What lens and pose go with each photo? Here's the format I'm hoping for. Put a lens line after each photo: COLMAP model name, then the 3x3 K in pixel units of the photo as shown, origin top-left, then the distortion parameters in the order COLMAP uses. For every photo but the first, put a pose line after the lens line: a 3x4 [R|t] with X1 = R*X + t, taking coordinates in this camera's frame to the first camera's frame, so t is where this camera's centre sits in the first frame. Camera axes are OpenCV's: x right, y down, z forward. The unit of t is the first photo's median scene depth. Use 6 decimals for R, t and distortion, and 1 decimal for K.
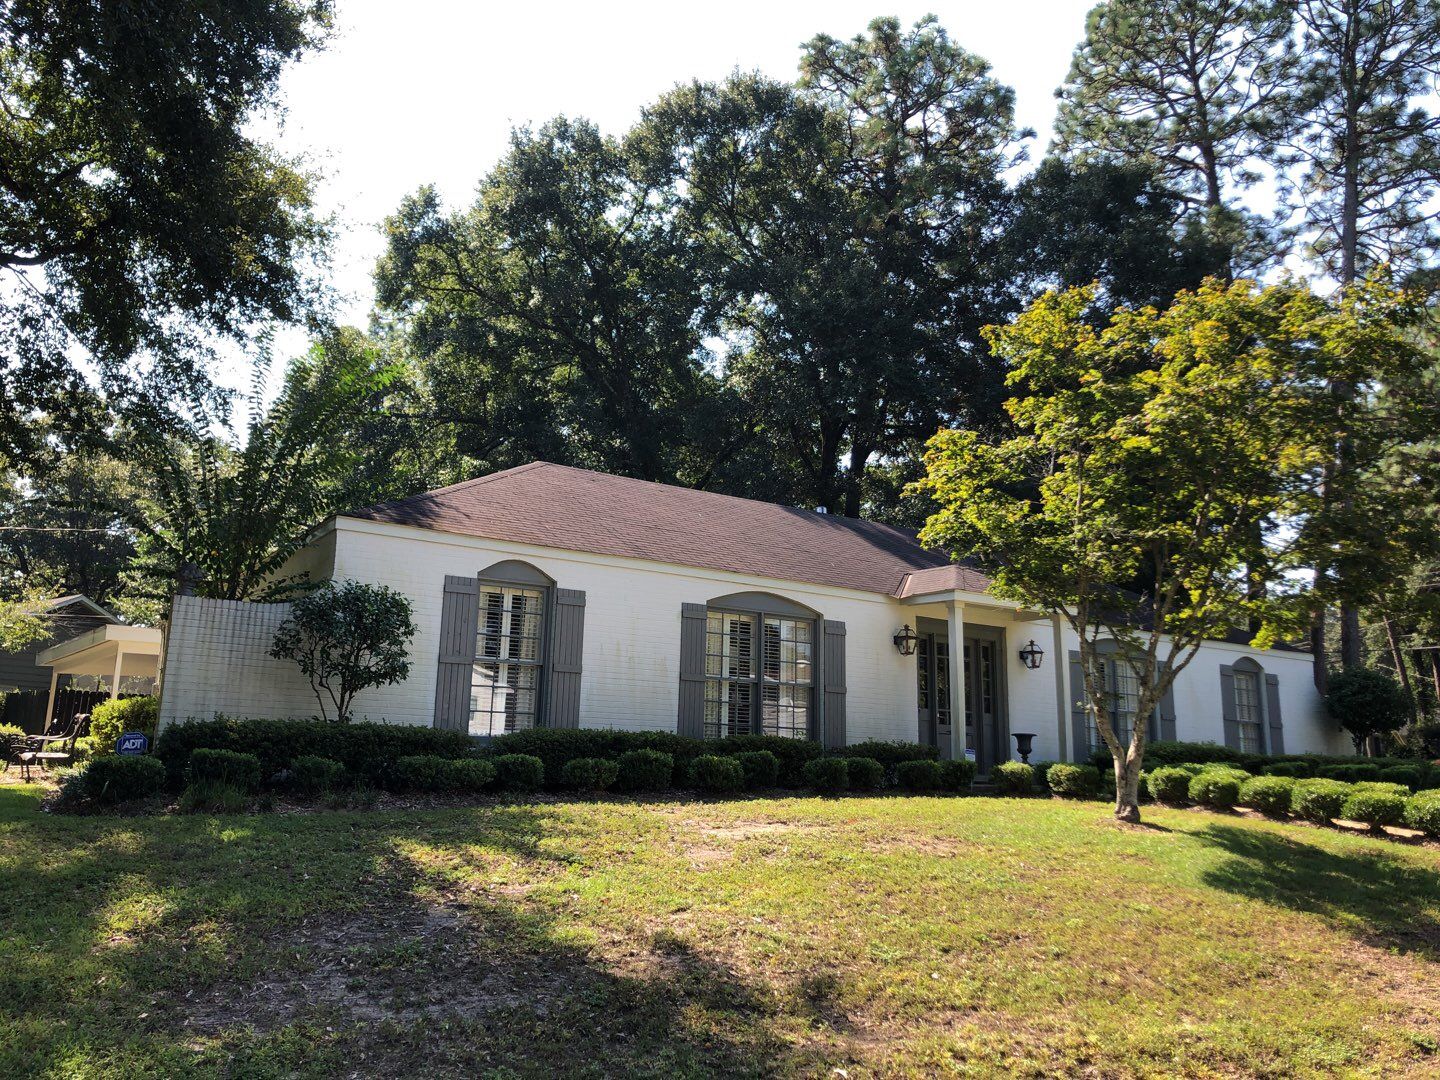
lens RADIAL K [[1217.9, 0, 720.0], [0, 1217.9, 540.0], [0, 0, 1]] dist [0.089680, -0.134436]
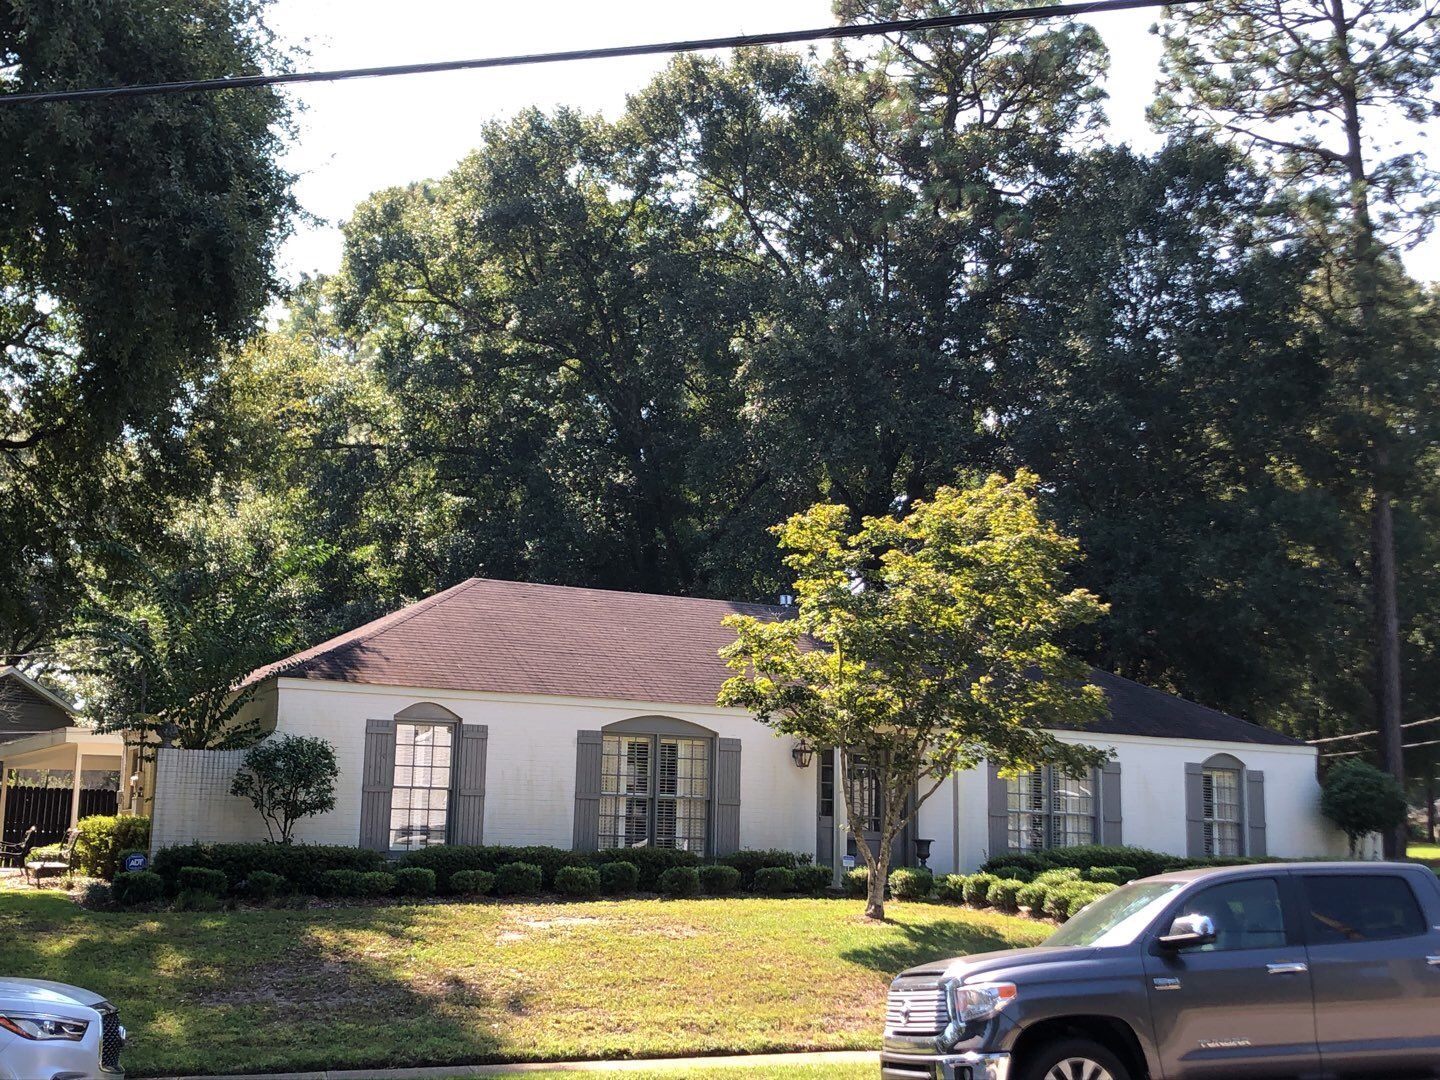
lens RADIAL K [[2118.1, 0, 720.0], [0, 2118.1, 540.0], [0, 0, 1]] dist [0.245297, -0.807772]
pose [[0.992591, -0.020939, -0.119686, 0.342385], [0.025389, 0.999037, 0.035781, -0.194063], [0.118822, -0.038554, 0.992167, -0.949399]]
